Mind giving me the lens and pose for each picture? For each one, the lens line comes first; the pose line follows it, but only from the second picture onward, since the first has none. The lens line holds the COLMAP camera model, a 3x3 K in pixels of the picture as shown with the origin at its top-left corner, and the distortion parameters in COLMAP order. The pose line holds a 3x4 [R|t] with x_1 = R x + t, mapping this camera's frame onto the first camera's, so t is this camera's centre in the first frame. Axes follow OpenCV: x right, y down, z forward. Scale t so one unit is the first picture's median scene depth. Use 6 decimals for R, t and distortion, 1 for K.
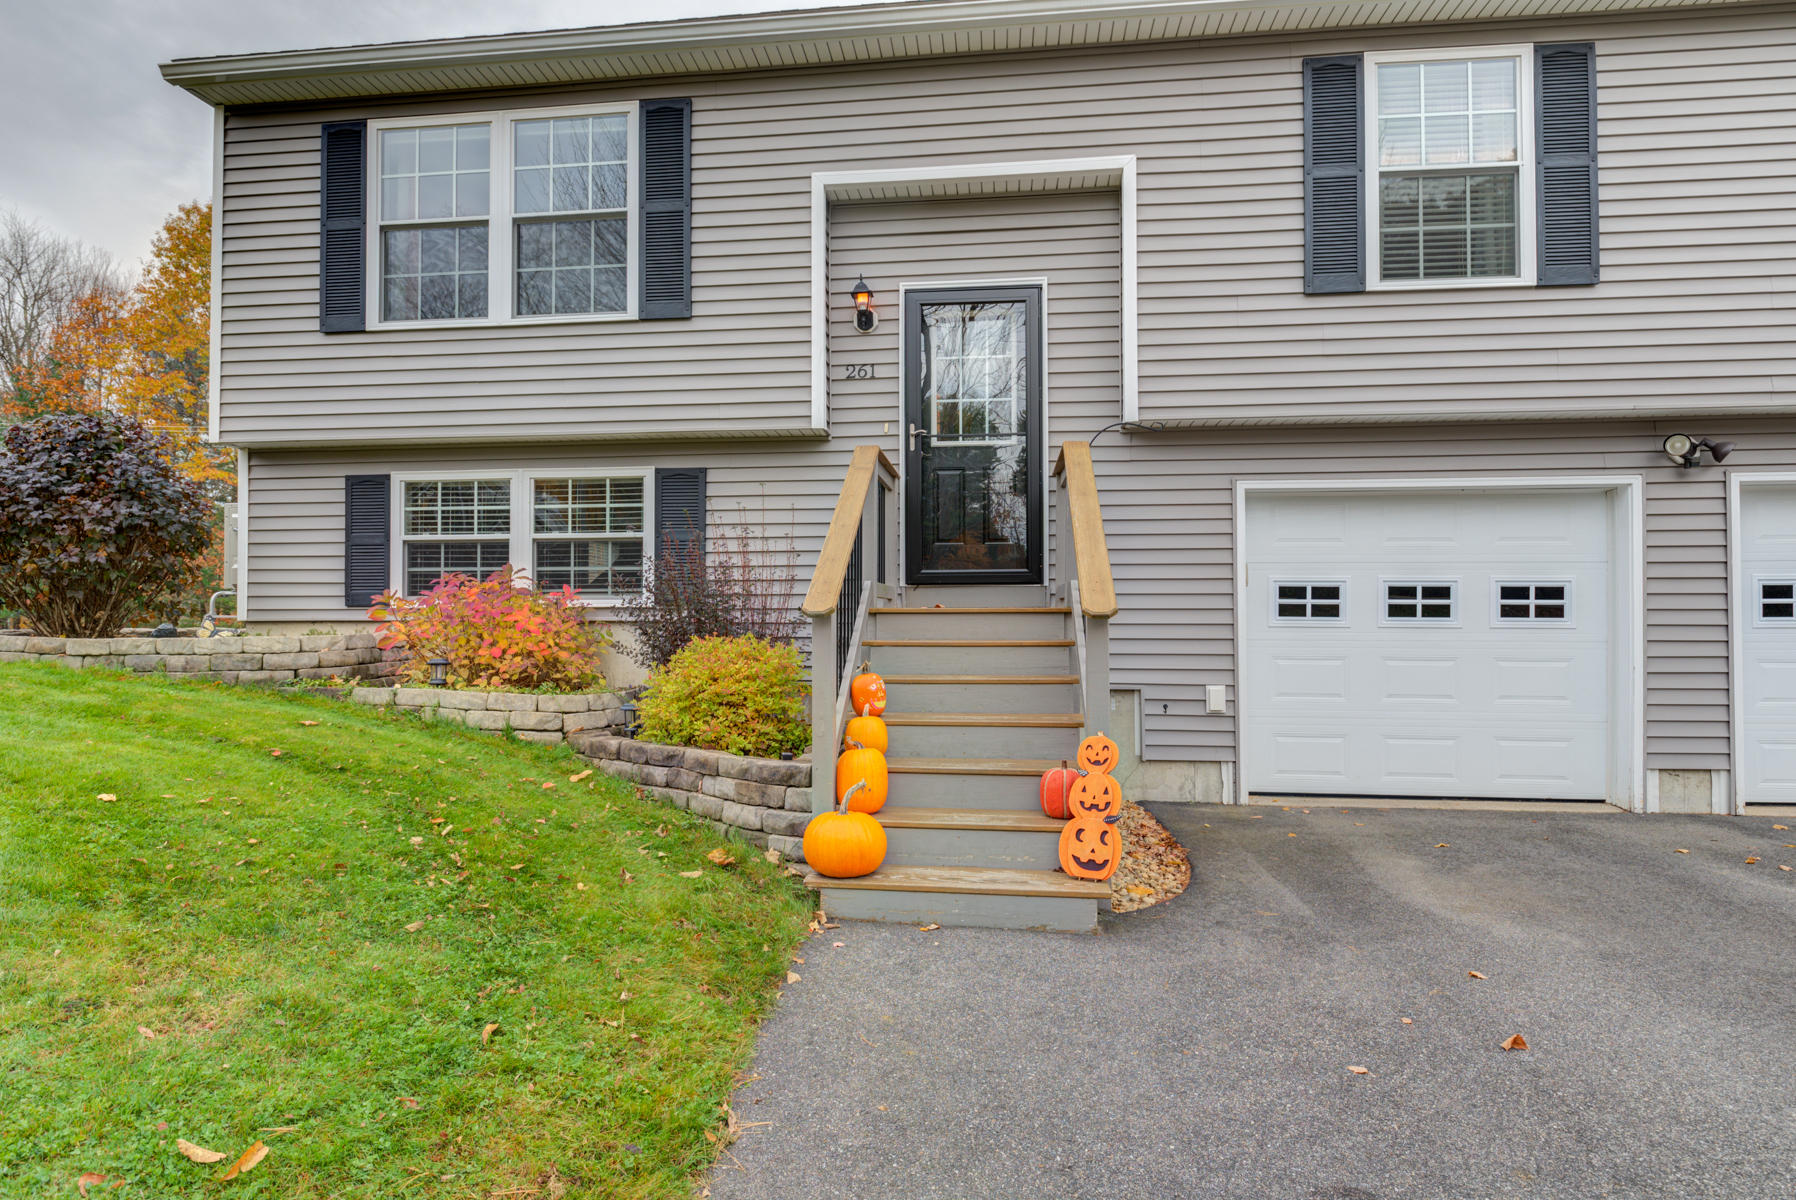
lens RADIAL K [[929.6, 0, 910.6], [0, 929.6, 605.3], [0, 0, 1]] dist [-0.004574, -0.000448]
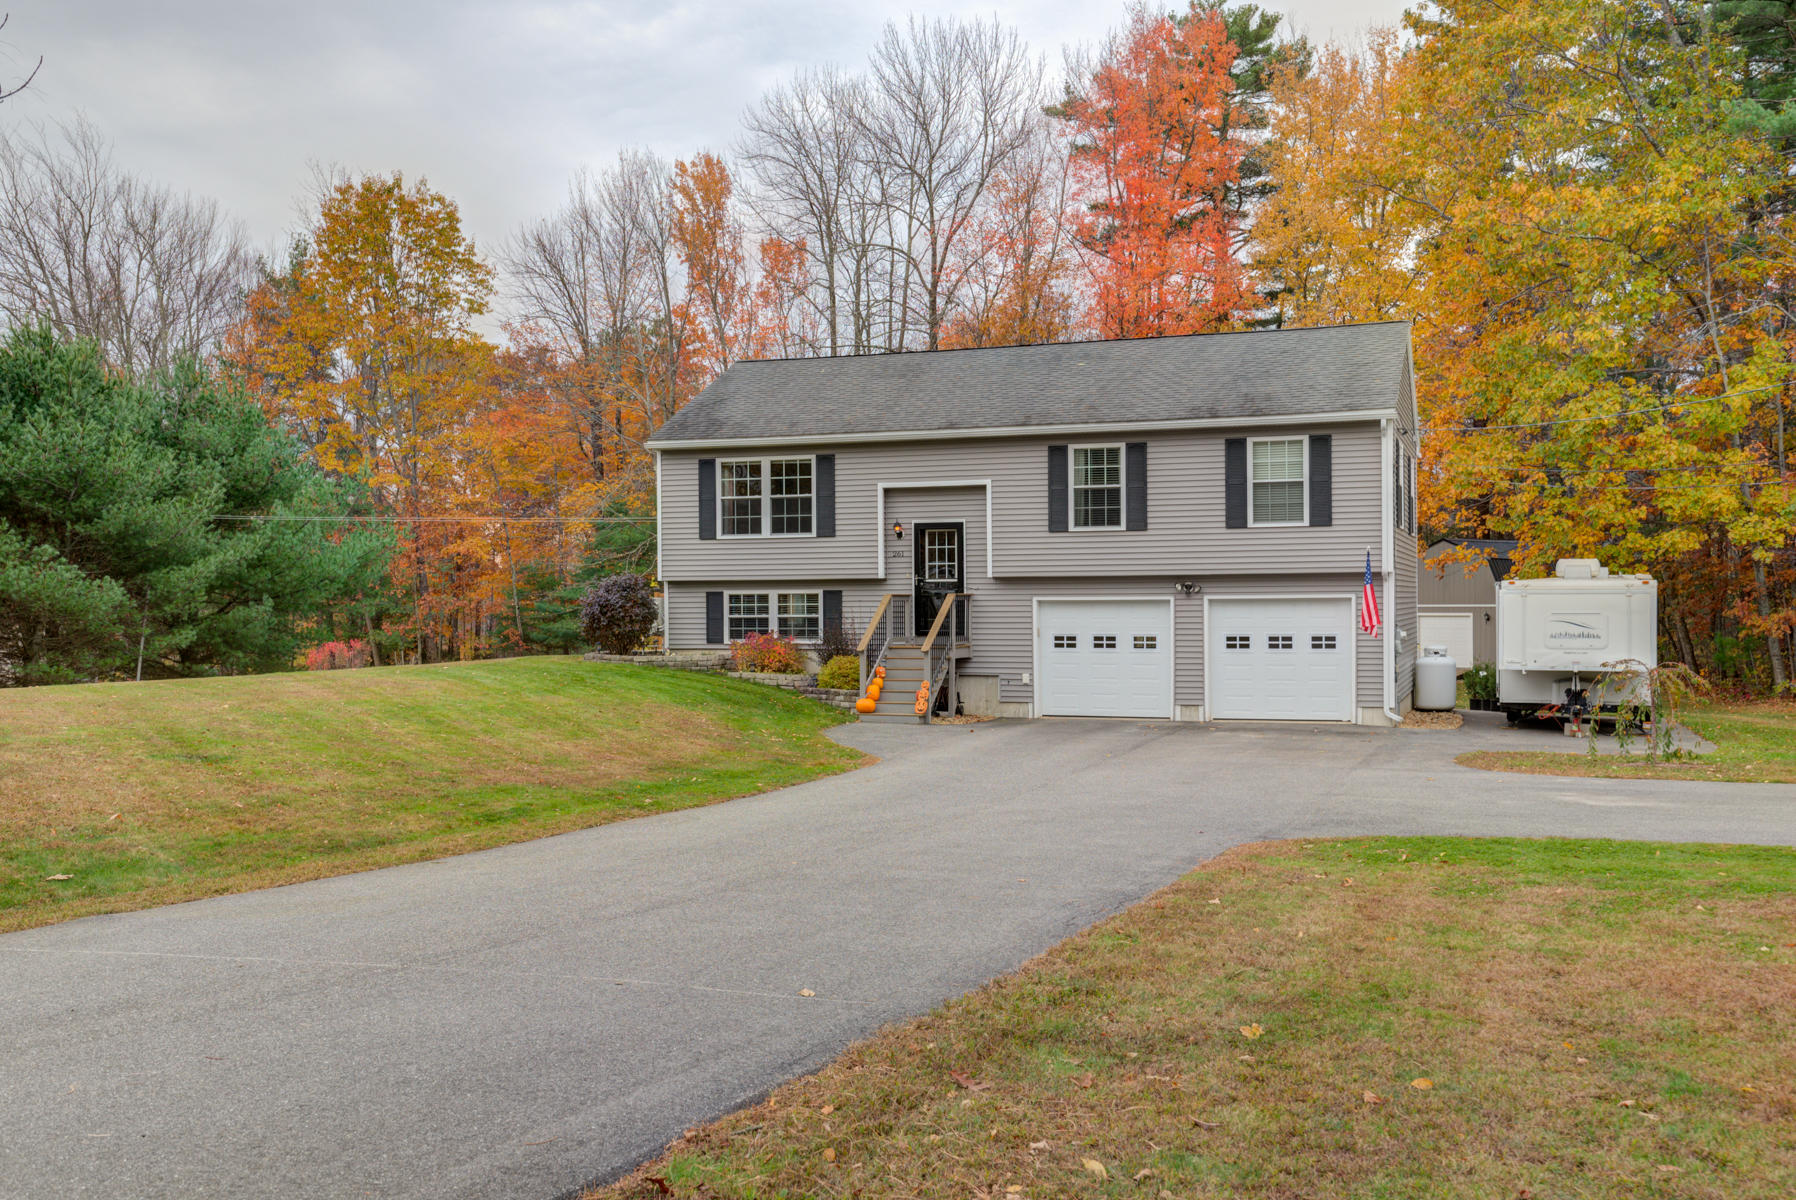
lens RADIAL K [[1699.1, 0, 898.8], [0, 1699.1, 594.0], [0, 0, 1]] dist [0.058009, 0.000000]
pose [[0.972950, -0.006931, -0.230910, 1.083148], [0.007495, 0.999971, 0.001565, -0.150549], [0.230892, -0.003253, 0.972974, -3.763286]]
